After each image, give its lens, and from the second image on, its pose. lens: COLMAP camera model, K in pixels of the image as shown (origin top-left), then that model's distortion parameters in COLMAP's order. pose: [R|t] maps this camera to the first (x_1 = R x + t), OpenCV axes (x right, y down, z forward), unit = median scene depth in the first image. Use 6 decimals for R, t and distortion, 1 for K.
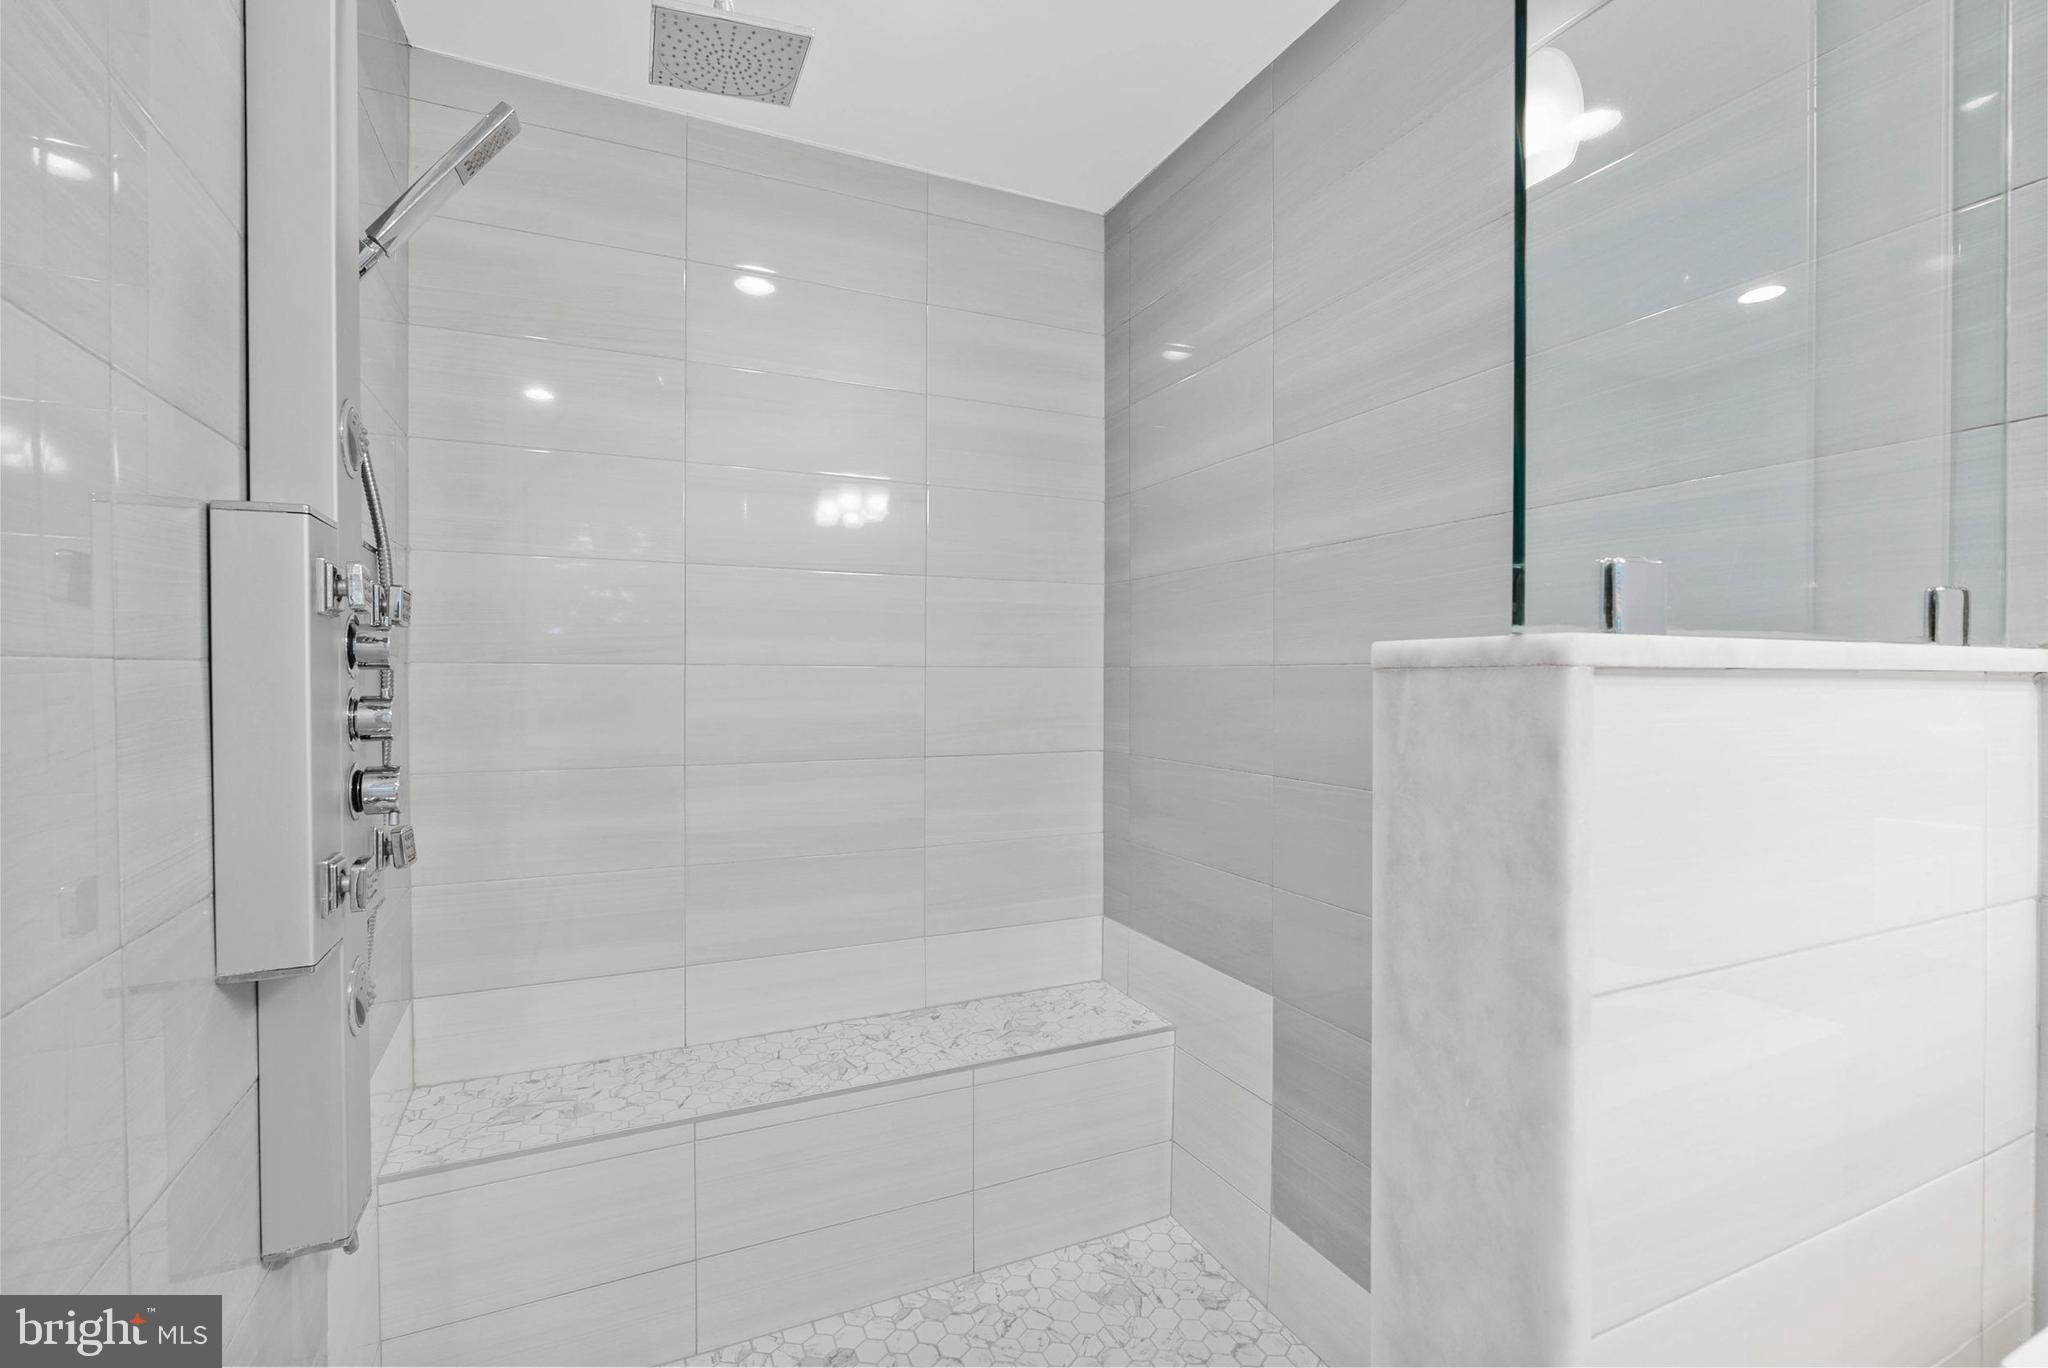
lens RADIAL K [[939.0, 0, 1026.3], [0, 939.0, 694.5], [0, 0, 1]] dist [-0.005324, 0.000178]
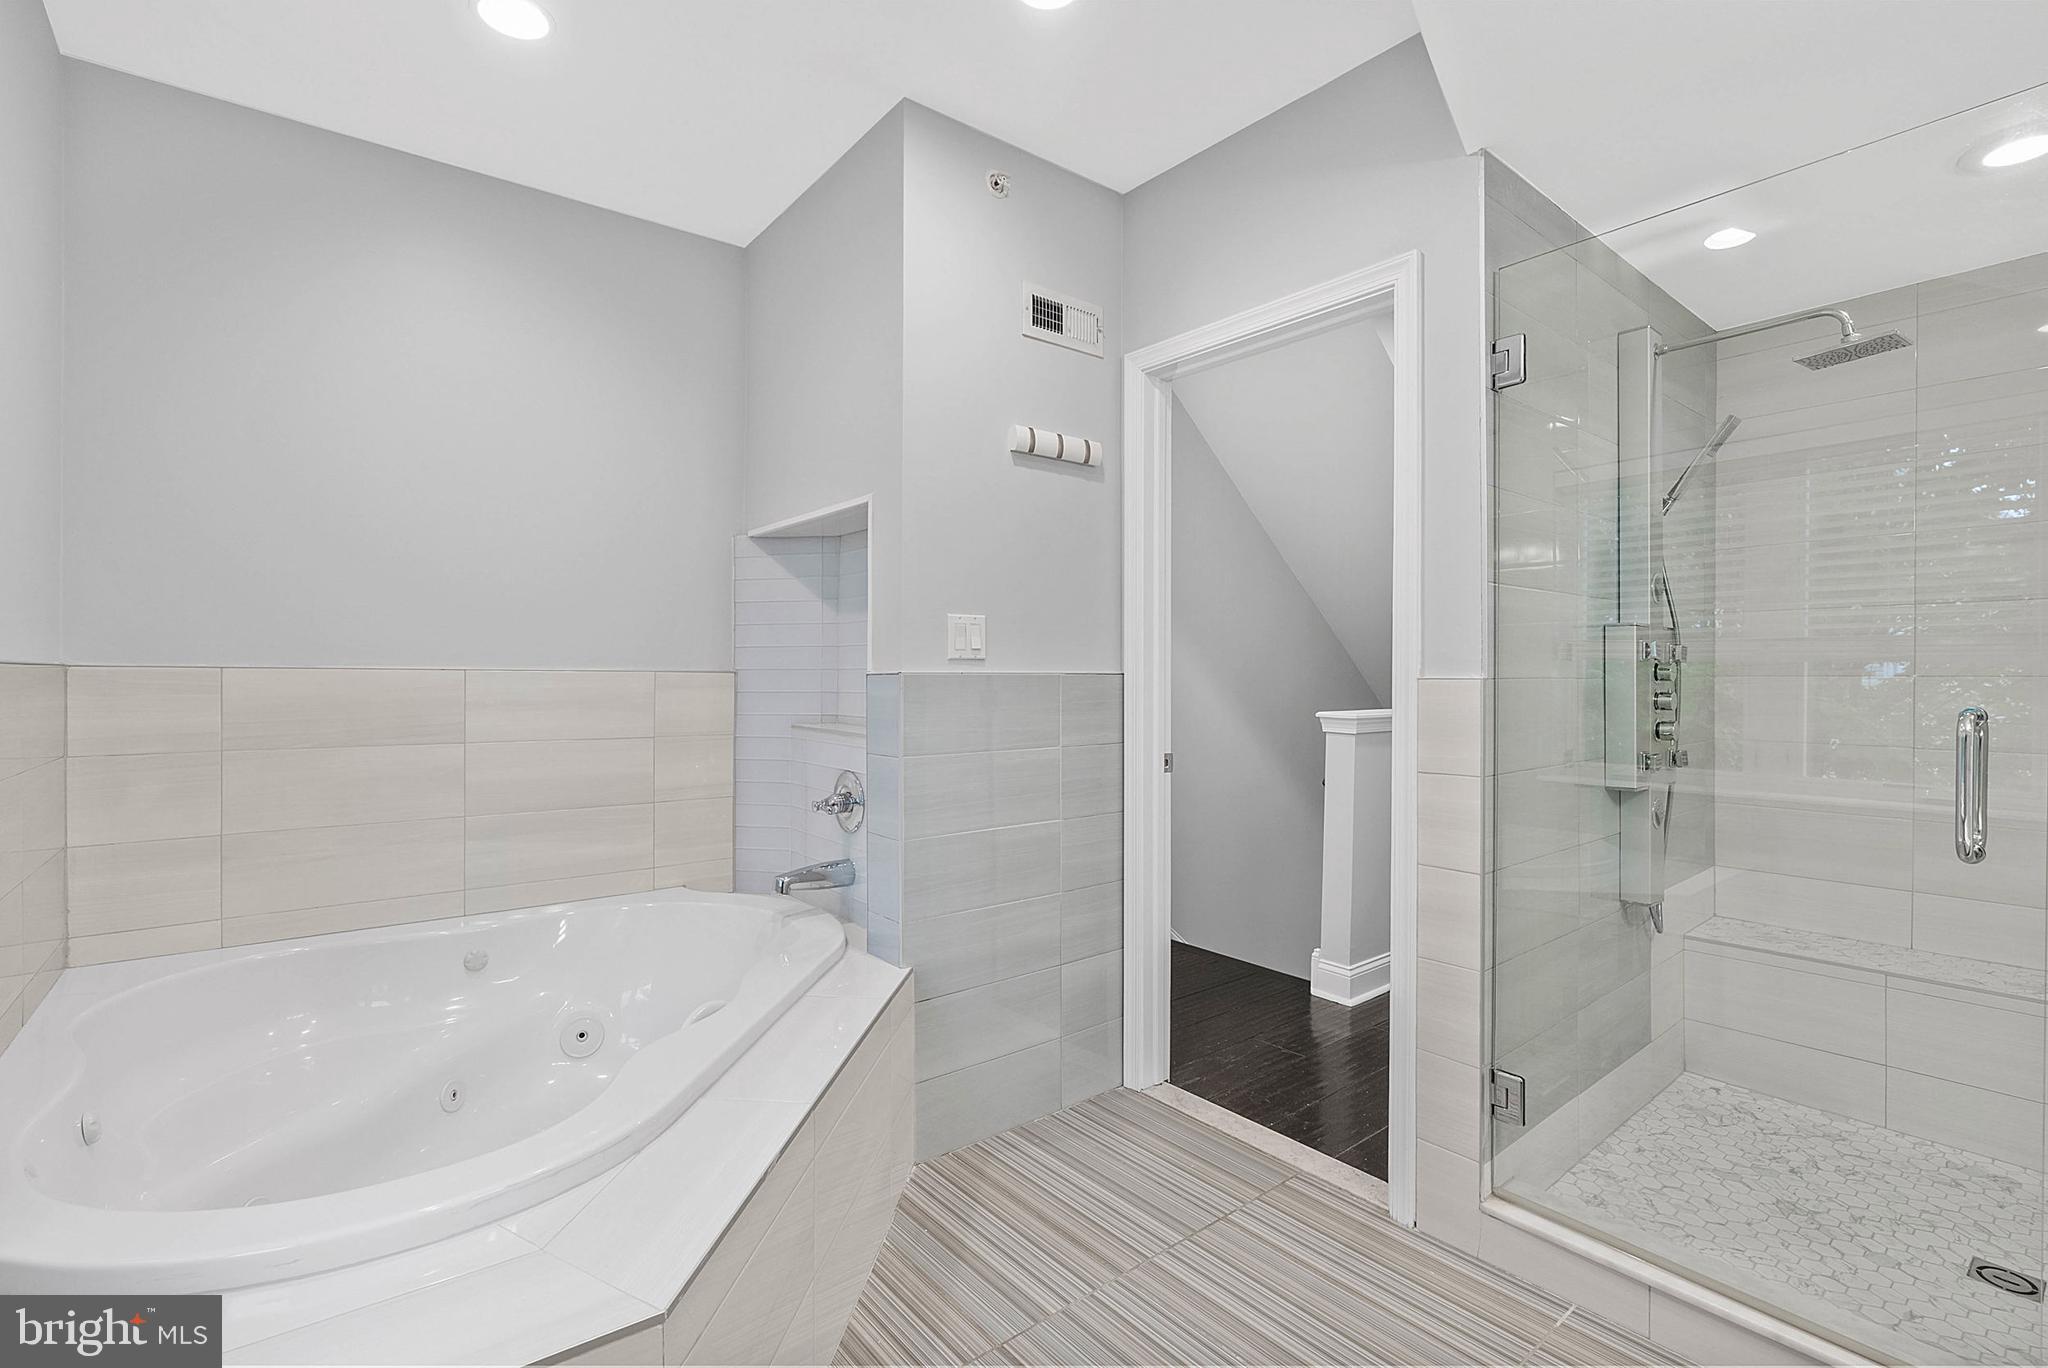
lens RADIAL K [[939.0, 0, 1021.5], [0, 939.0, 685.5], [0, 0, 1]] dist [-0.005324, 0.000178]
pose [[0.253414, 0.004058, -0.967349, 1.297218], [-0.016760, 0.999860, -0.000196, 0.013285], [0.967213, 0.016263, 0.253447, -1.303889]]
